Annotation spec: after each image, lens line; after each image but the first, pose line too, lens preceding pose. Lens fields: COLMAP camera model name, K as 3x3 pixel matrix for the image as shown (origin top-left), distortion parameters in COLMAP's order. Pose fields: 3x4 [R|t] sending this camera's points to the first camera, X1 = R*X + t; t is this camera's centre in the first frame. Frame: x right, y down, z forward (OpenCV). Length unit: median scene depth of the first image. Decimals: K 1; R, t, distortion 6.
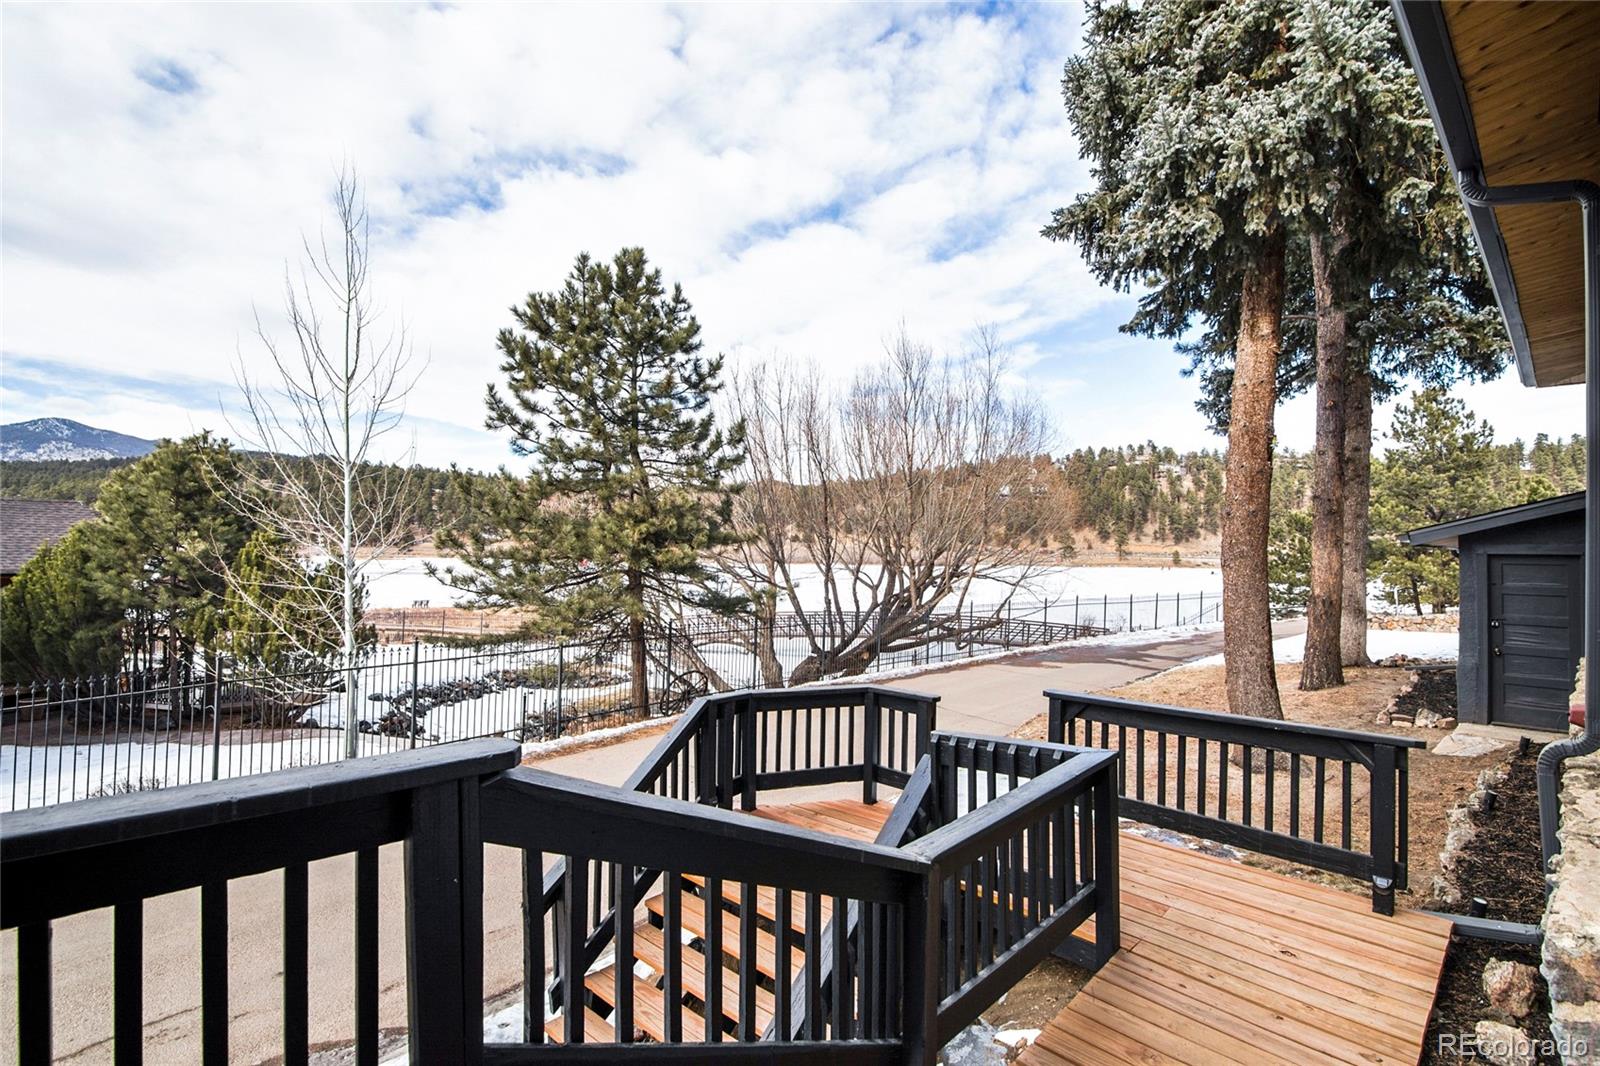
lens RADIAL K [[744.6, 0, 806.2], [0, 744.6, 539.6], [0, 0, 1]] dist [-0.003375, -0.000551]
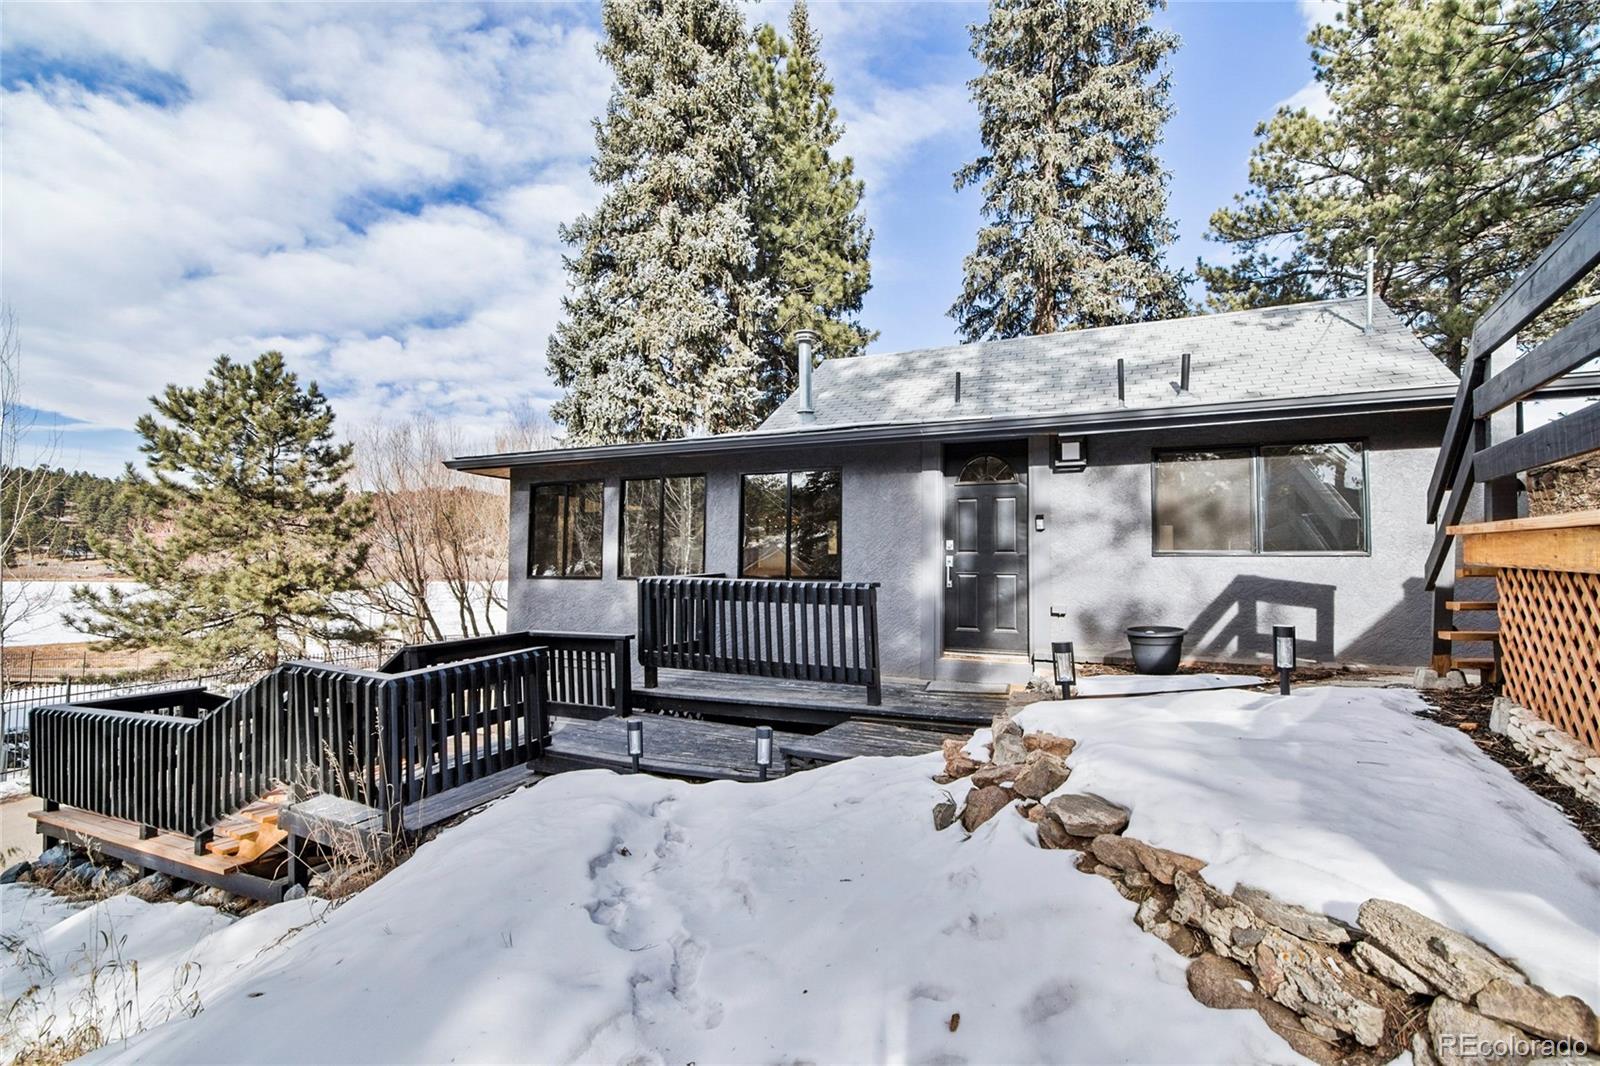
lens RADIAL K [[744.6, 0, 798.0], [0, 744.6, 533.6], [0, 0, 1]] dist [-0.003375, -0.000551]
pose [[0.931837, 0.004977, 0.362842, 0.146047], [0.003657, 0.999726, -0.023103, -0.061315], [-0.362858, 0.022855, 0.931564, -0.497420]]
